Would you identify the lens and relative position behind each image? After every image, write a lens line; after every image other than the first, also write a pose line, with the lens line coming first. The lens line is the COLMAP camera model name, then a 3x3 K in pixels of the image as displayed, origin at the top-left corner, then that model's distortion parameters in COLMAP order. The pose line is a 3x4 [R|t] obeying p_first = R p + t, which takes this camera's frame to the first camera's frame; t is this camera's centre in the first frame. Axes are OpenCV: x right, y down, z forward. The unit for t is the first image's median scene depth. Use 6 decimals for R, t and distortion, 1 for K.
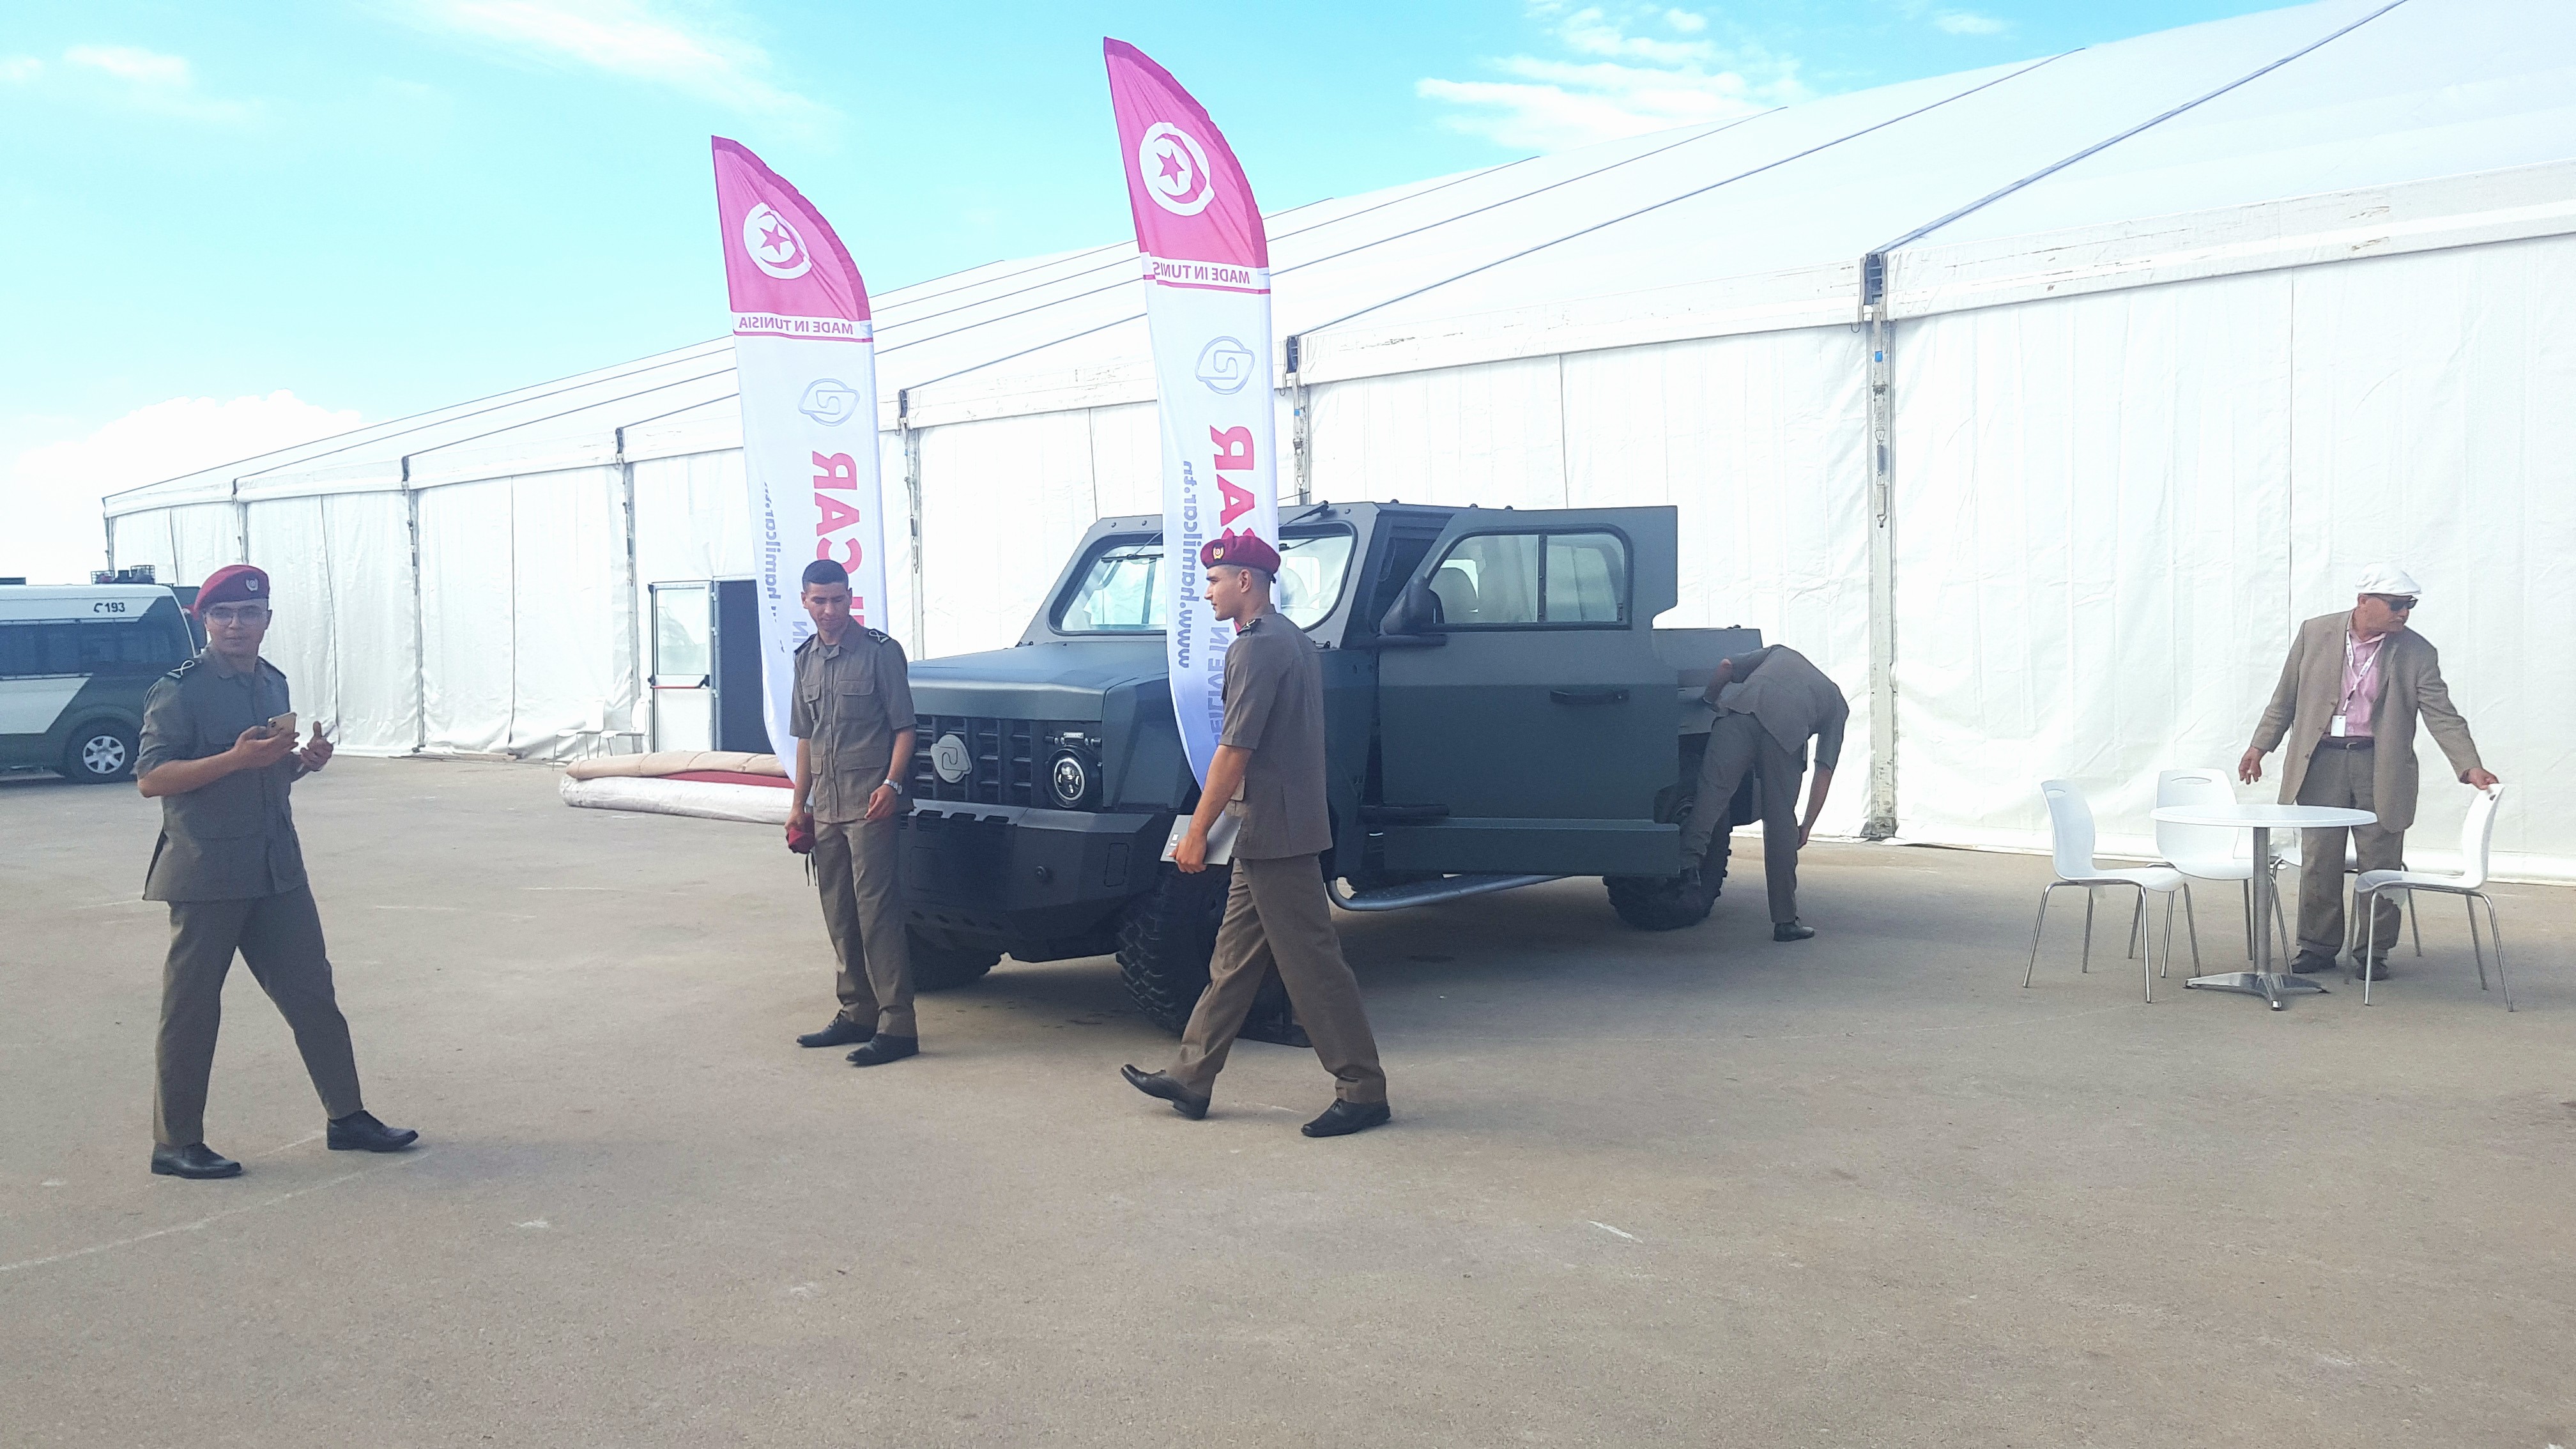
lens RADIAL K [[2337.0, 0, 1288.0], [0, 2337.0, 724.5], [0, 0, 1]] dist [0.053288, -0.000117]
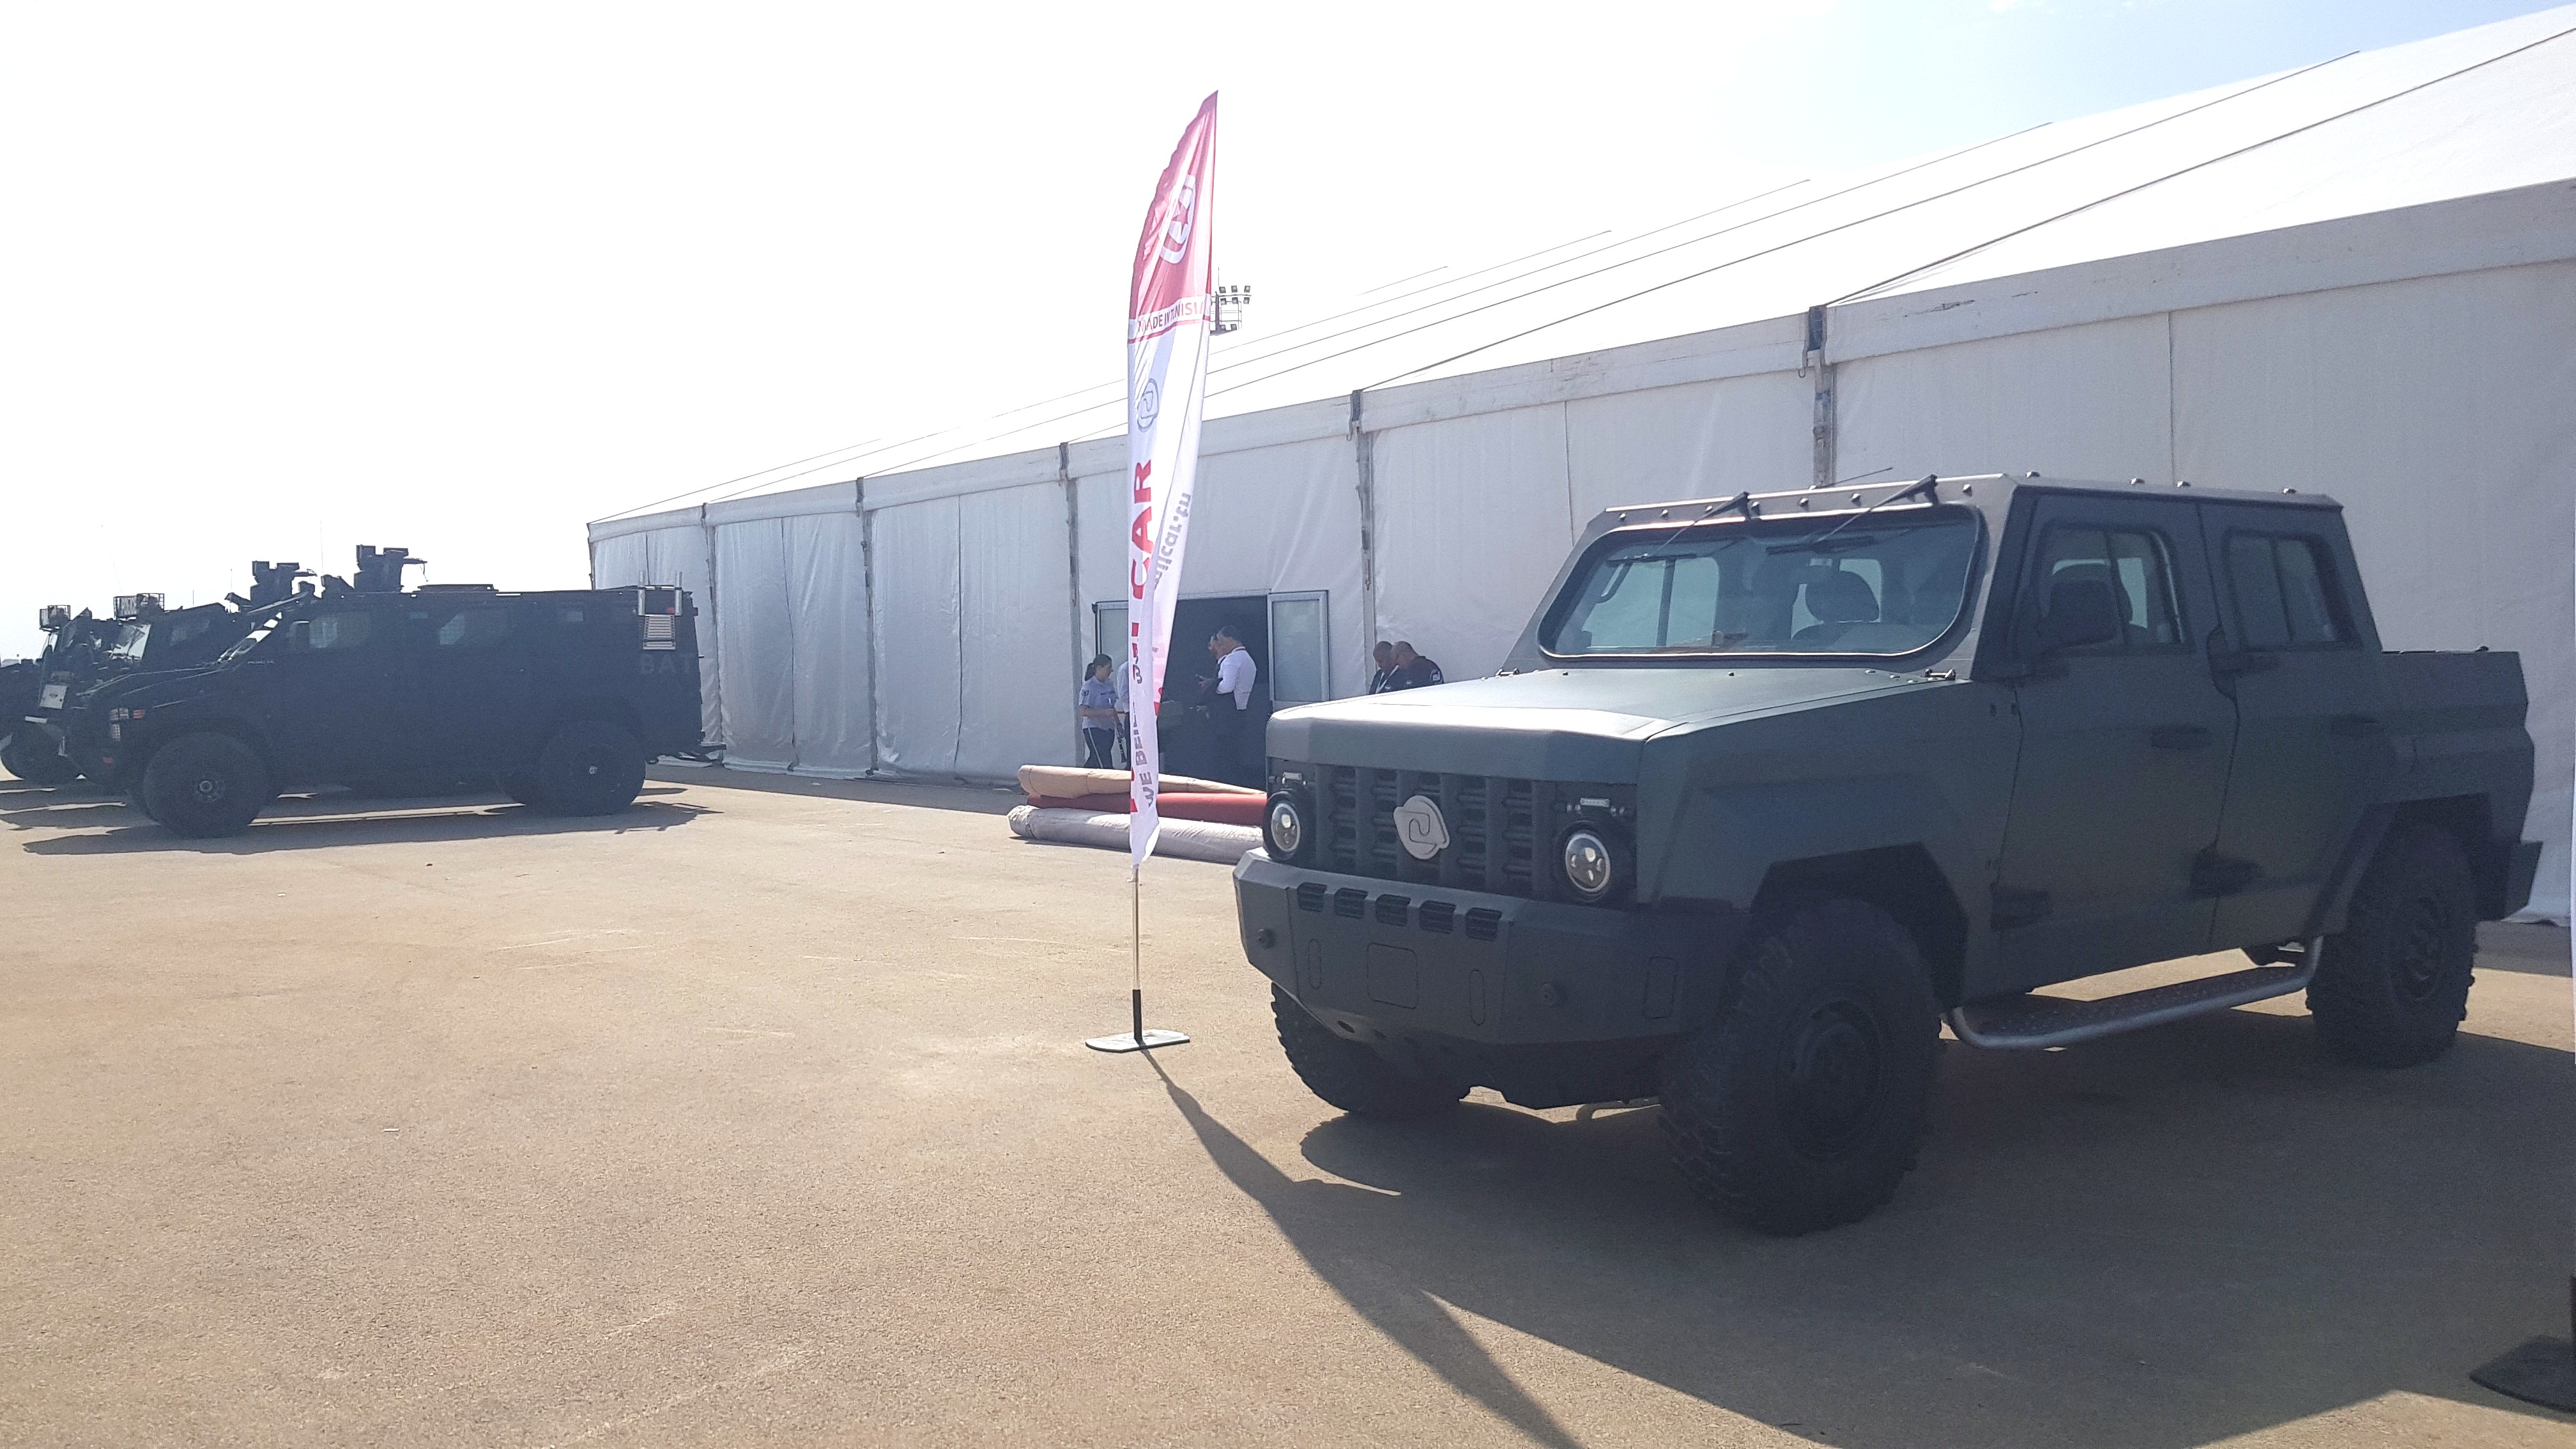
lens RADIAL K [[2337.0, 0, 1288.0], [0, 2337.0, 724.5], [0, 0, 1]] dist [0.053288, -0.000117]
pose [[0.982133, 0.007124, -0.188054, -0.035457], [-0.008852, 0.999926, -0.008347, -0.008981], [0.187980, 0.009863, 0.982123, 0.200521]]
